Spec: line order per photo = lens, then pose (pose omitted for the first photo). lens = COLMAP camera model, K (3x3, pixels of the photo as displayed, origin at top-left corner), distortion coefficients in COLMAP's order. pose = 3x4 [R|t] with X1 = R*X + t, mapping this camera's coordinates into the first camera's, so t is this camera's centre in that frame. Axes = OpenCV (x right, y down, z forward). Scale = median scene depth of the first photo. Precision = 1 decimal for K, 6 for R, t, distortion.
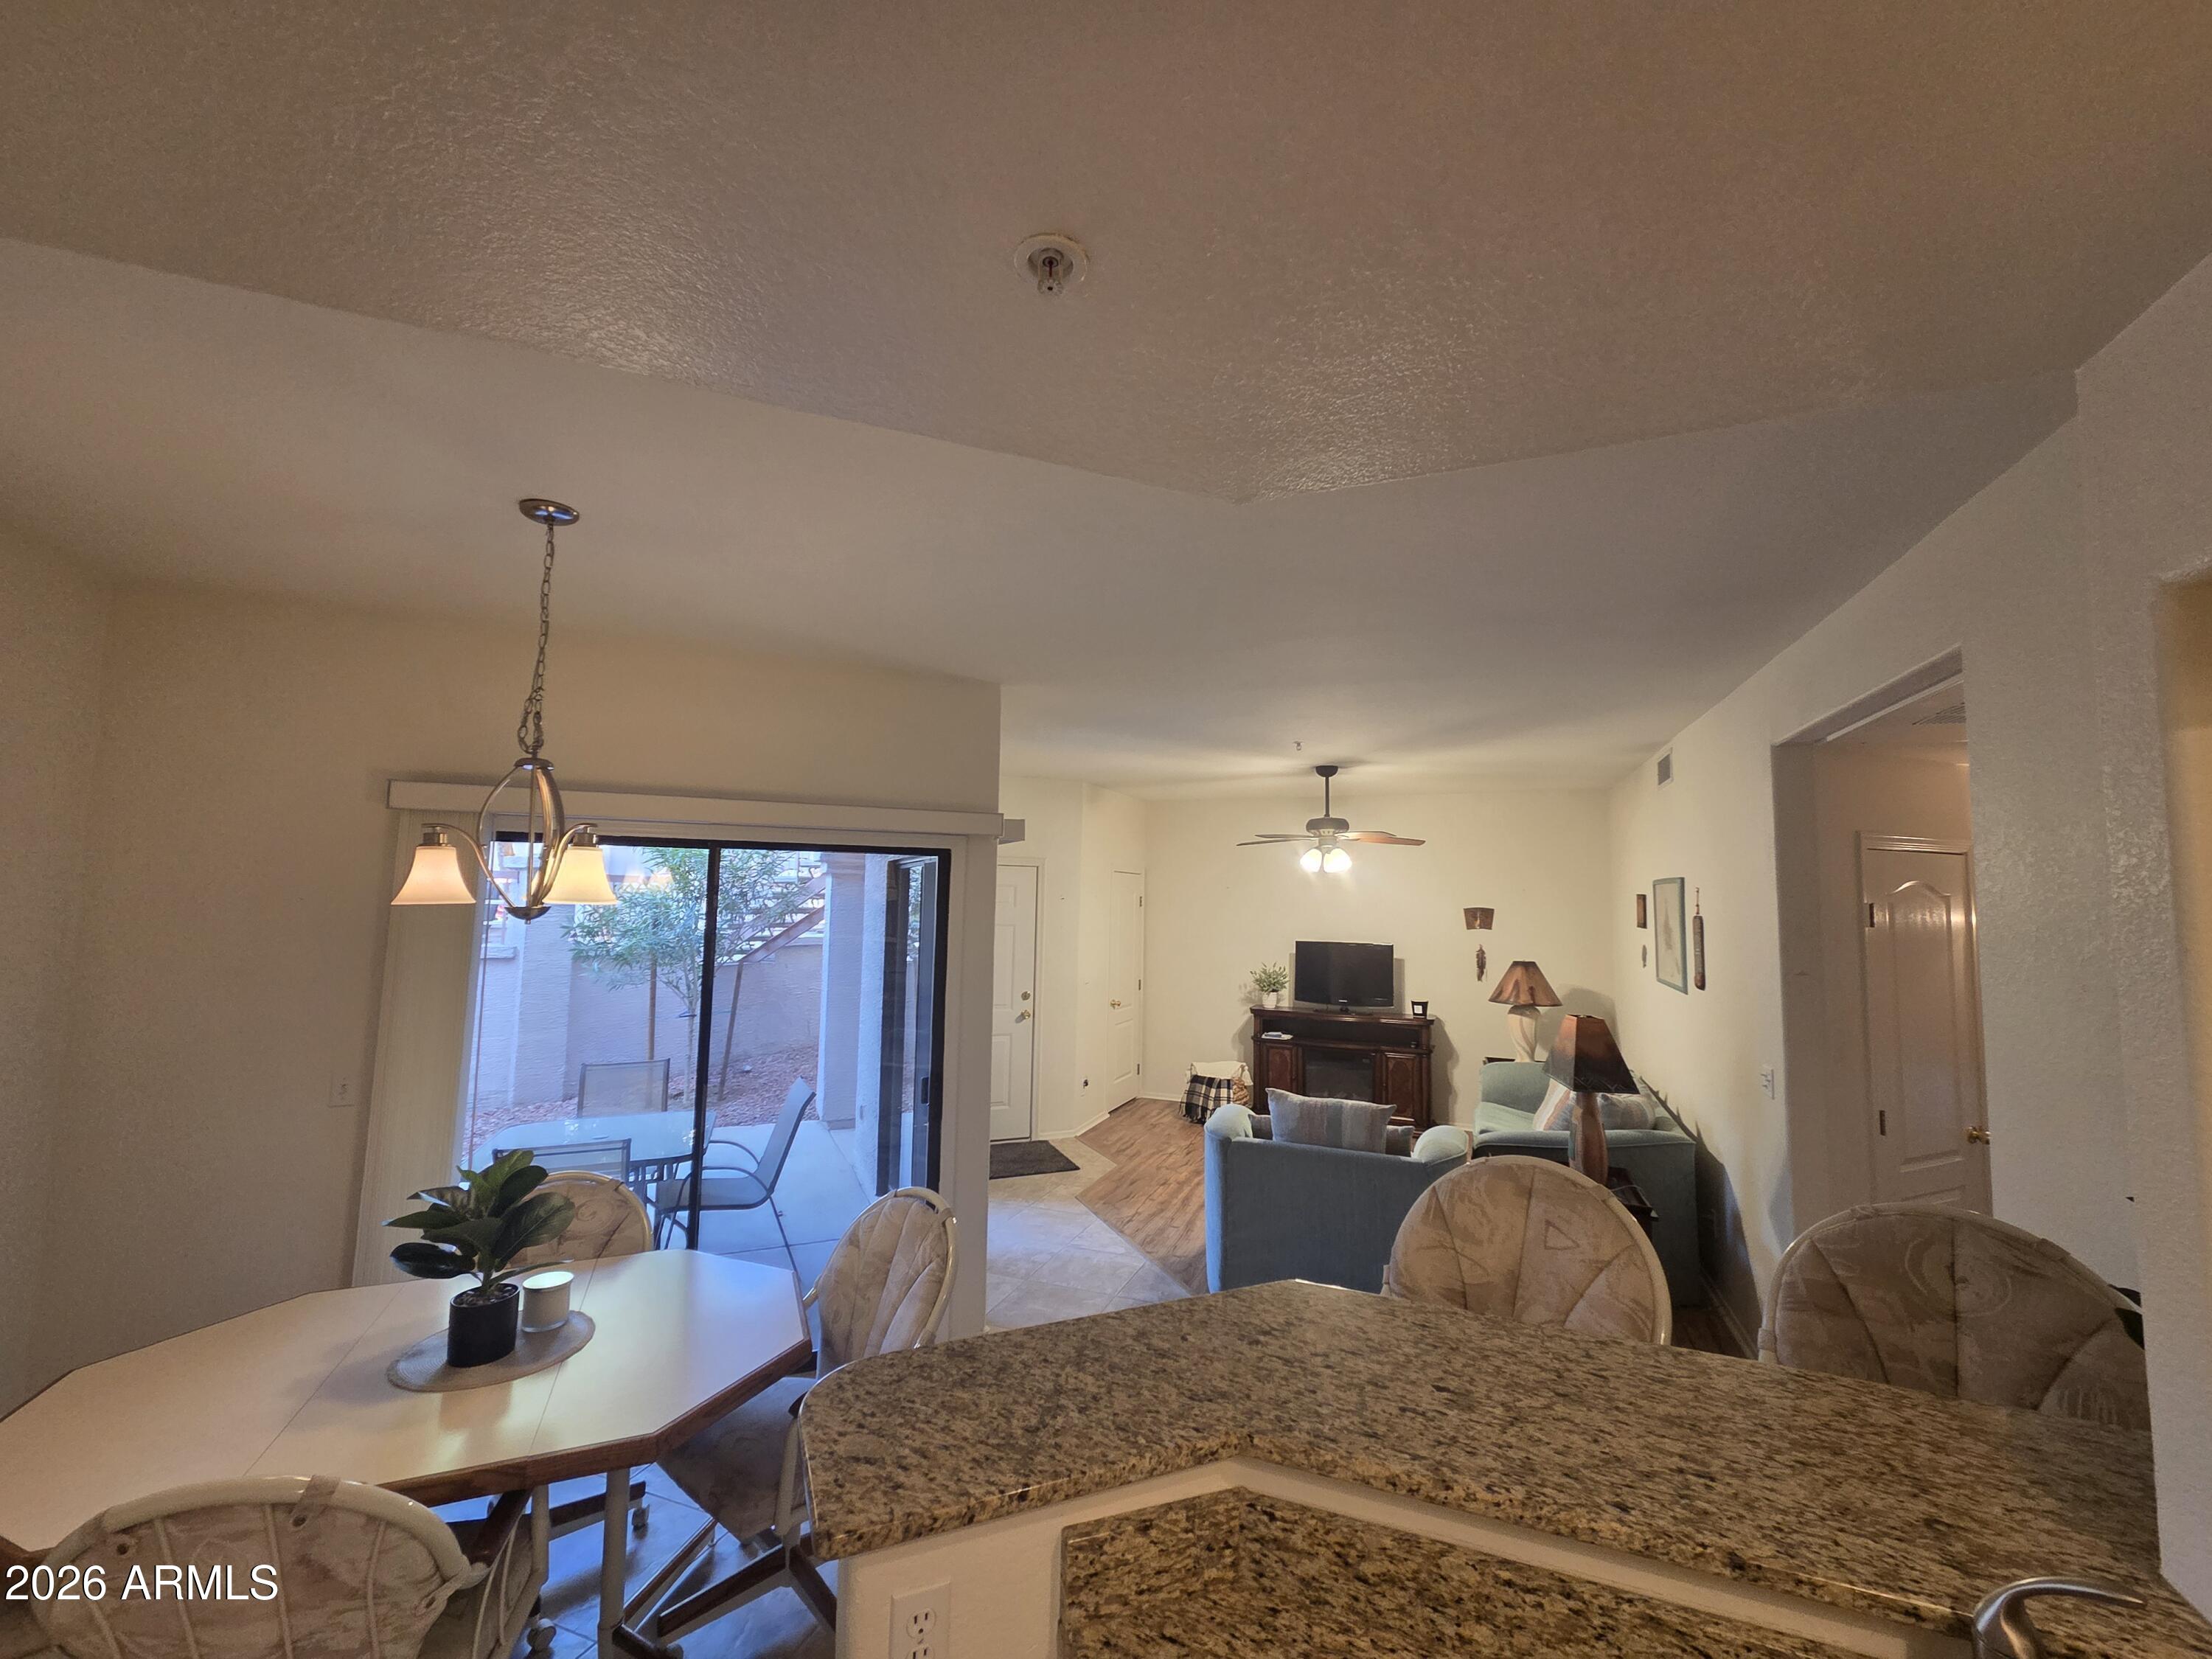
lens RADIAL K [[902.1, 0, 1112.3], [0, 902.1, 833.0], [0, 0, 1]] dist [0.002509, 0.000518]
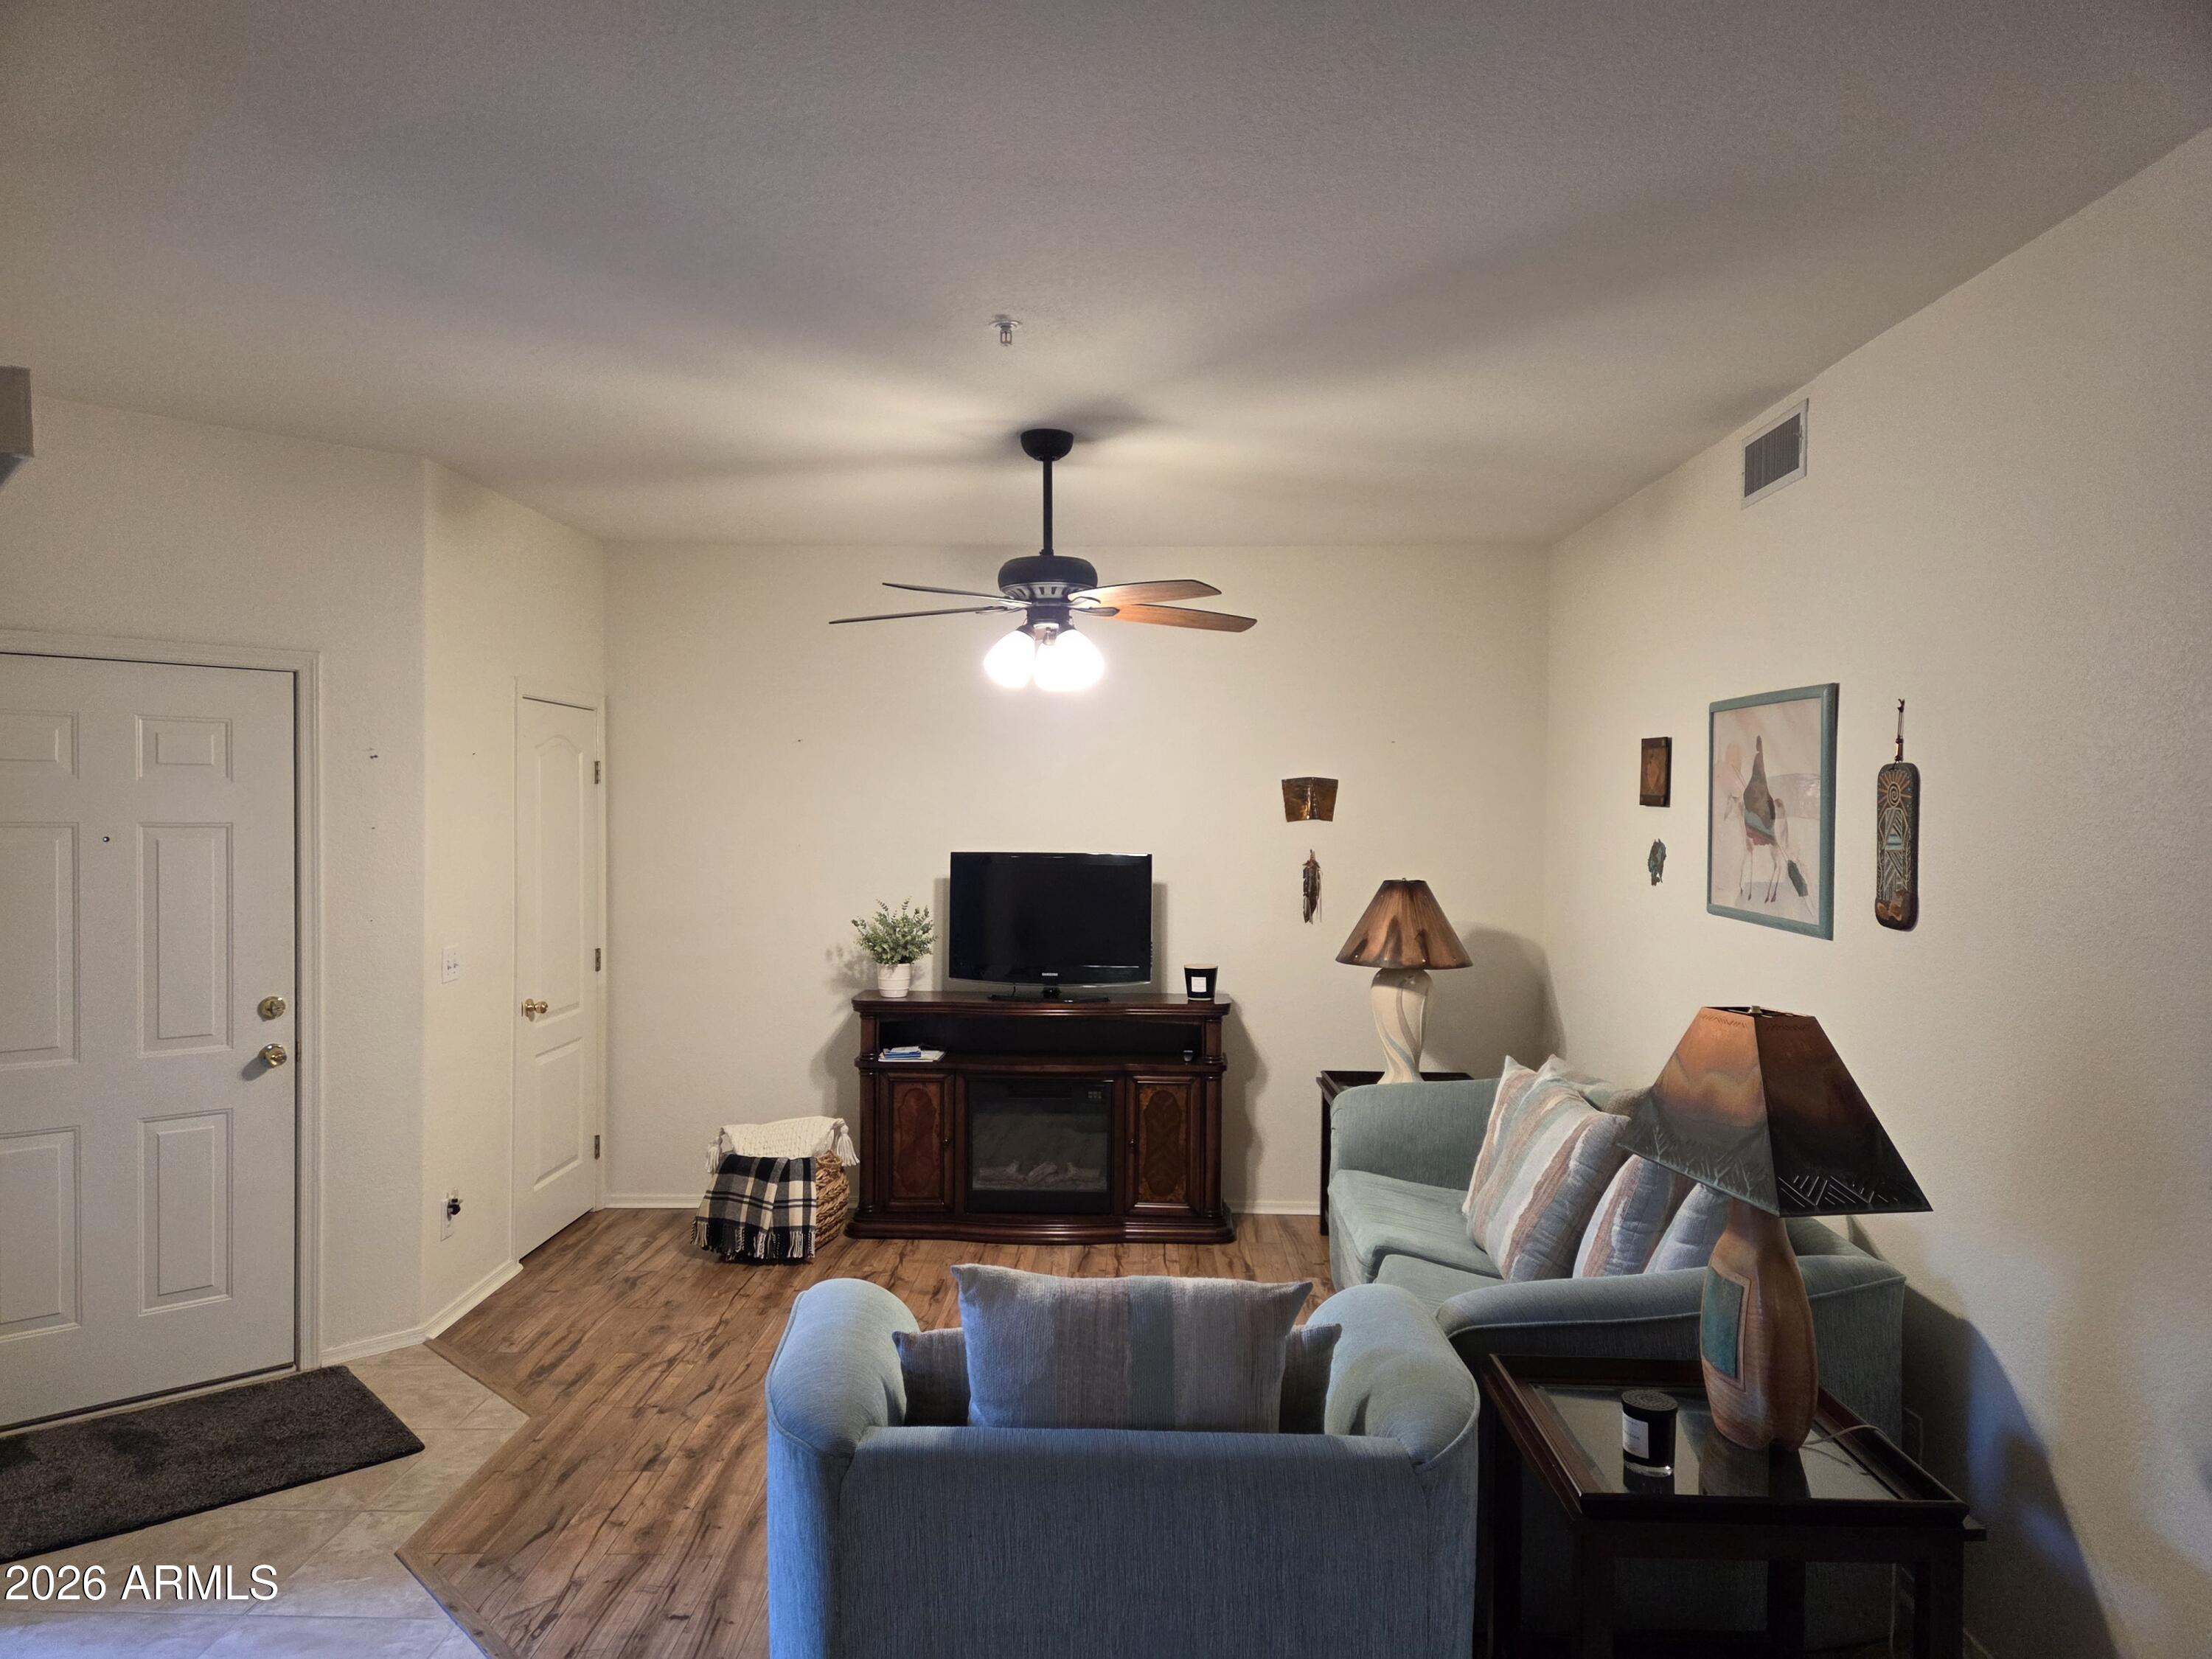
lens RADIAL K [[1473.0, 0, 1108.3], [0, 1473.0, 844.4], [0, 0, 1]] dist [0.085568, -0.085219]
pose [[0.940495, -0.020282, 0.339202, 0.022878], [-0.015541, 0.994605, 0.102560, 0.038632], [-0.339452, -0.101728, 0.935106, 0.277669]]
